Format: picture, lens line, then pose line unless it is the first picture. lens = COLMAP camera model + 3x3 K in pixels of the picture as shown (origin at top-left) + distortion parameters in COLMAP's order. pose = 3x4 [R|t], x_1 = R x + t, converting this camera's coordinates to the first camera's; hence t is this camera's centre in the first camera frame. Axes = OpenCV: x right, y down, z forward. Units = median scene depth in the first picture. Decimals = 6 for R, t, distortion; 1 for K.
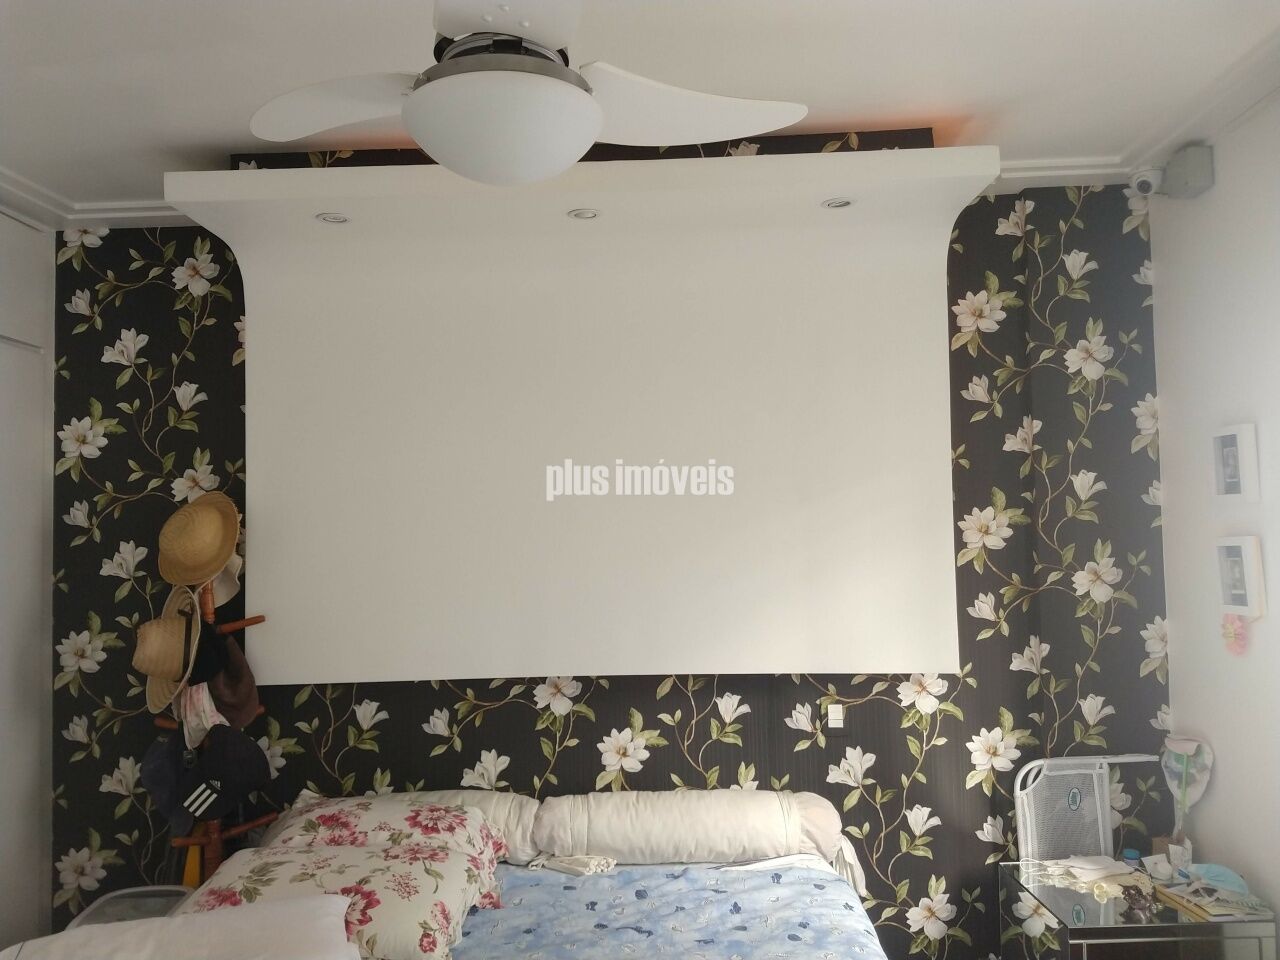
lens RADIAL K [[997.9, 0, 640.0], [0, 997.9, 480.0], [0, 0, 1]] dist [0.168974, -0.225842]
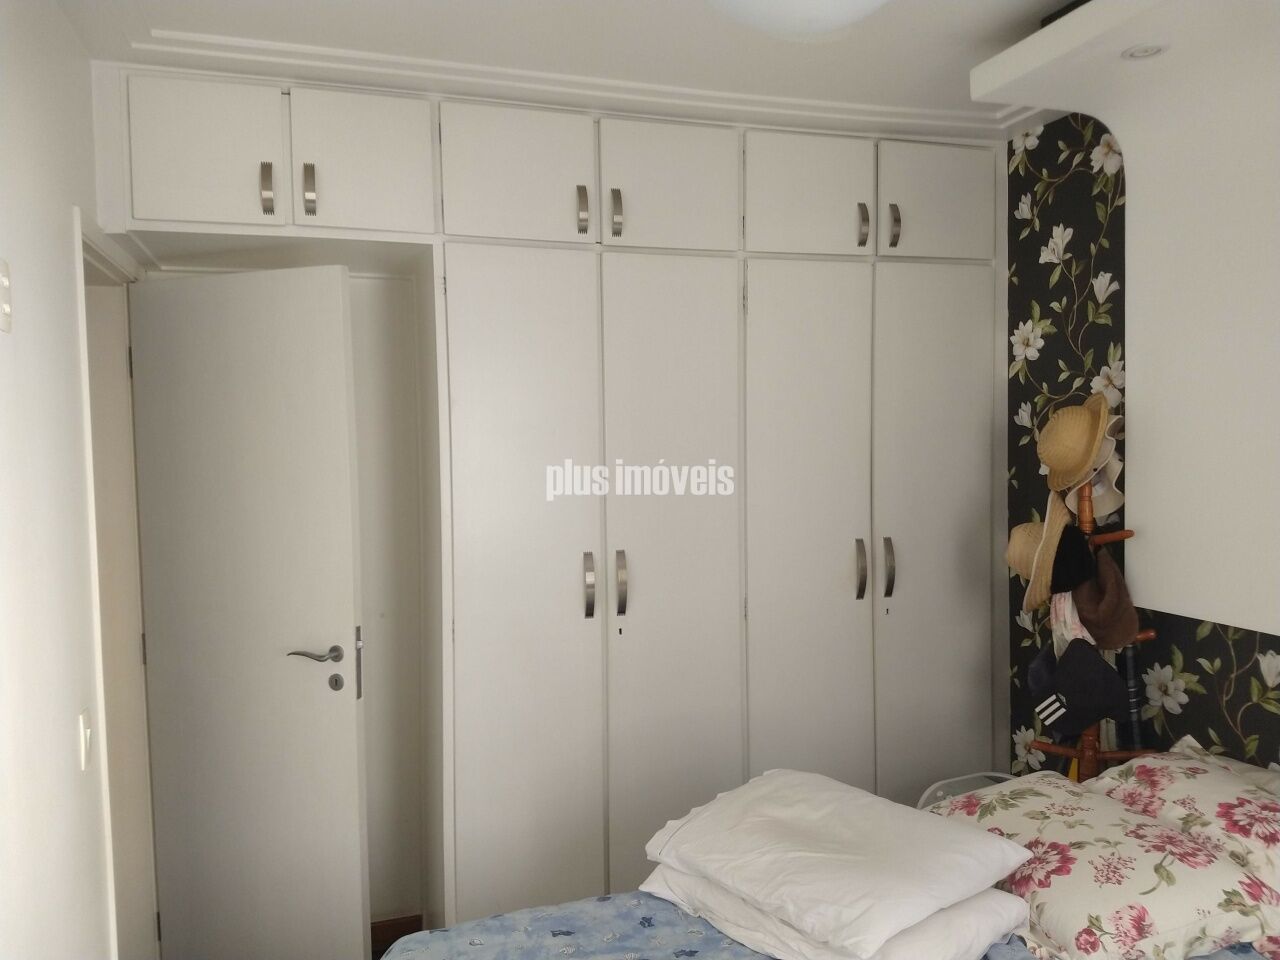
lens RADIAL K [[1009.4, 0, 640.0], [0, 1009.4, 480.0], [0, 0, 1]] dist [0.011505, 0.005198]
pose [[0.357214, 0.055057, -0.932399, 0.307039], [0.052725, 0.995481, 0.078982, -0.002766], [0.932533, -0.077374, 0.352697, 0.302282]]
